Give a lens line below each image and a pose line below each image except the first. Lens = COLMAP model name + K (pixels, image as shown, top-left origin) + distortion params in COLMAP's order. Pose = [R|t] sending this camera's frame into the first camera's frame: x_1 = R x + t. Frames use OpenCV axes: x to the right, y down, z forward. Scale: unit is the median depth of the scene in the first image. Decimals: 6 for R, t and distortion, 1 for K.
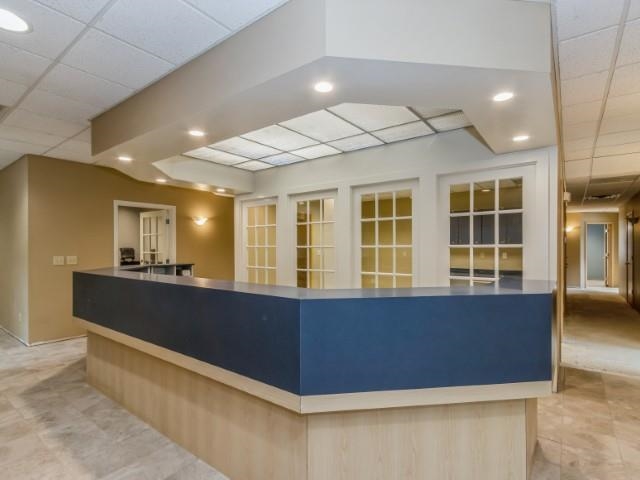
lens RADIAL K [[335.7, 0, 322.5], [0, 335.7, 249.2], [0, 0, 1]] dist [0.004110, -0.000100]
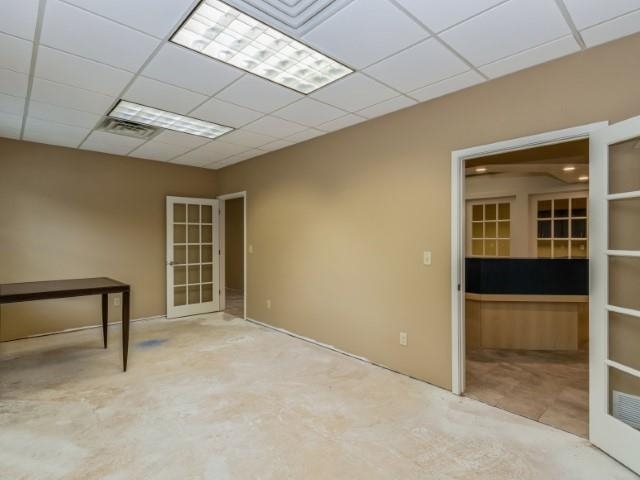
lens RADIAL K [[335.7, 0, 321.7], [0, 335.7, 243.1], [0, 0, 1]] dist [0.004110, -0.000100]
pose [[0.984522, 0.003436, -0.175229, -0.350546], [-0.001717, 0.999949, 0.009956, -0.003537], [0.175254, -0.009501, 0.984477, -0.756324]]
